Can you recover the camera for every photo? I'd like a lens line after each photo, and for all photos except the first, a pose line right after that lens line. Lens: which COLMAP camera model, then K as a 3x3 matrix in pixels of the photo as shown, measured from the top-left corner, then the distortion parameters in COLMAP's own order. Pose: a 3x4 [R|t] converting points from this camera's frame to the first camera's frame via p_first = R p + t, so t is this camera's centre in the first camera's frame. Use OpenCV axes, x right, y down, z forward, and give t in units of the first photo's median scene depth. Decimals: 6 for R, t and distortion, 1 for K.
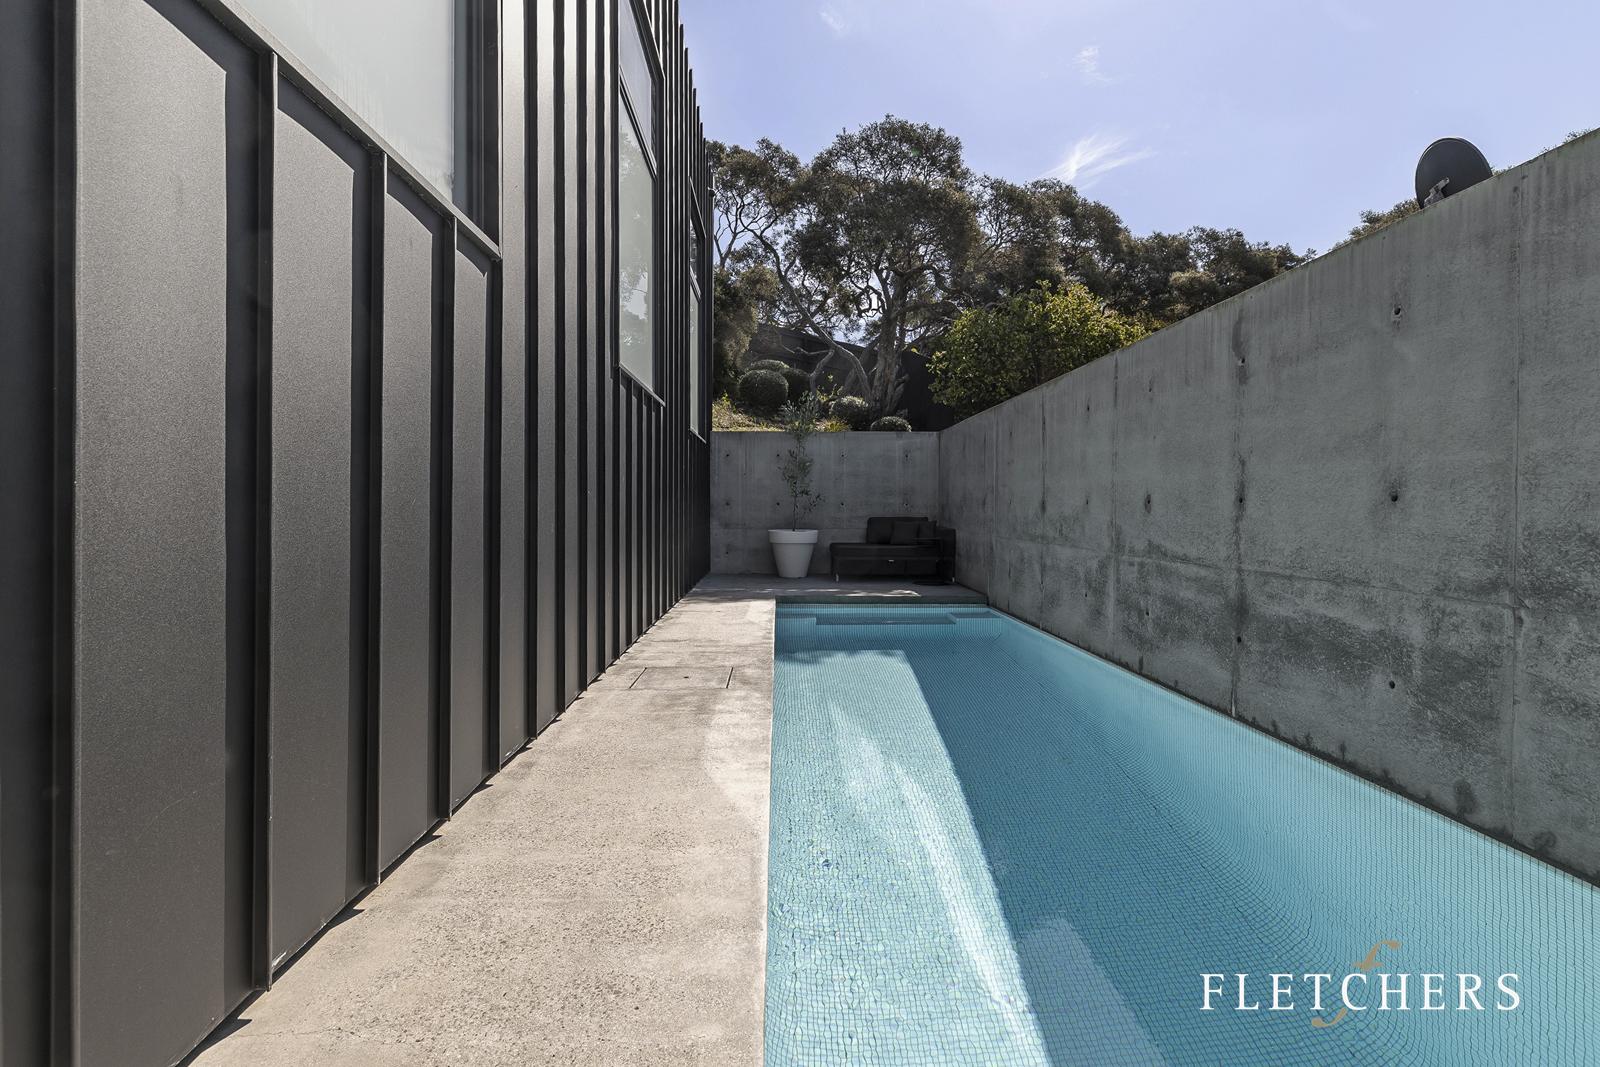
lens RADIAL K [[710.0, 0, 764.0], [0, 710.0, 507.4], [0, 0, 1]] dist [0.002104, 0.000274]
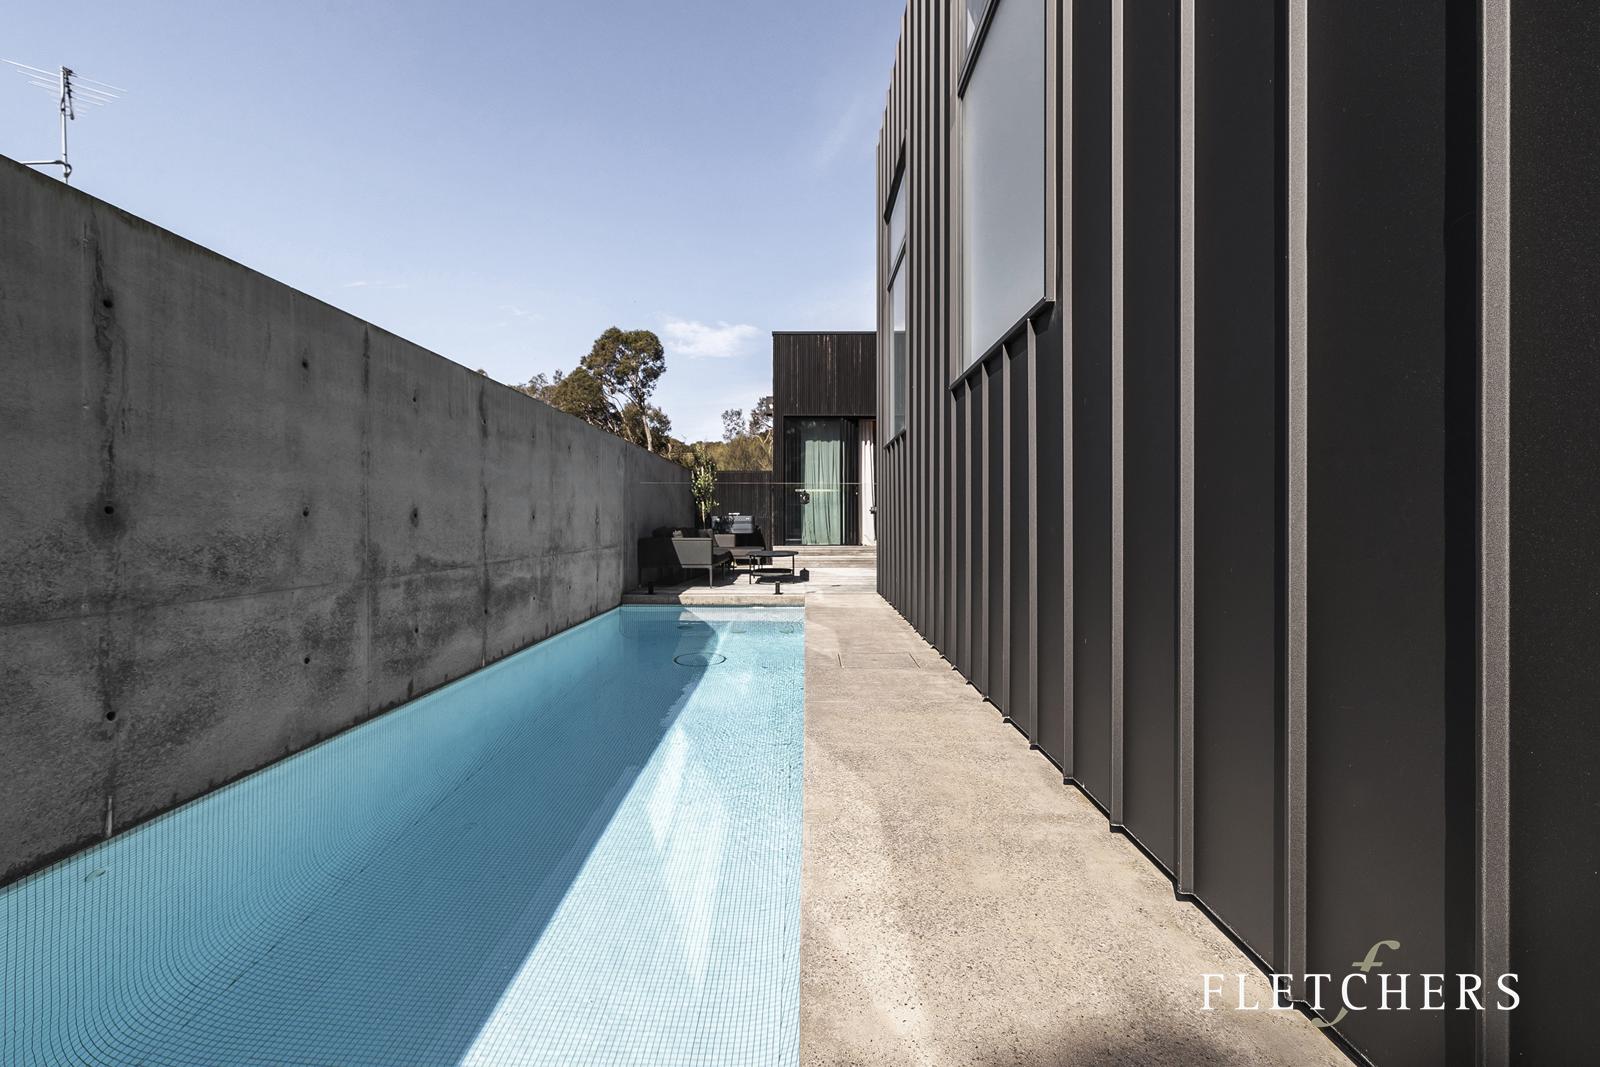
lens RADIAL K [[710.0, 0, 799.8], [0, 710.0, 522.3], [0, 0, 1]] dist [0.002104, 0.000274]
pose [[-0.999920, -0.004830, -0.011714, 0.029739], [-0.004835, 0.999988, 0.000359, -0.001458], [0.011712, 0.000416, -0.999931, 1.929934]]
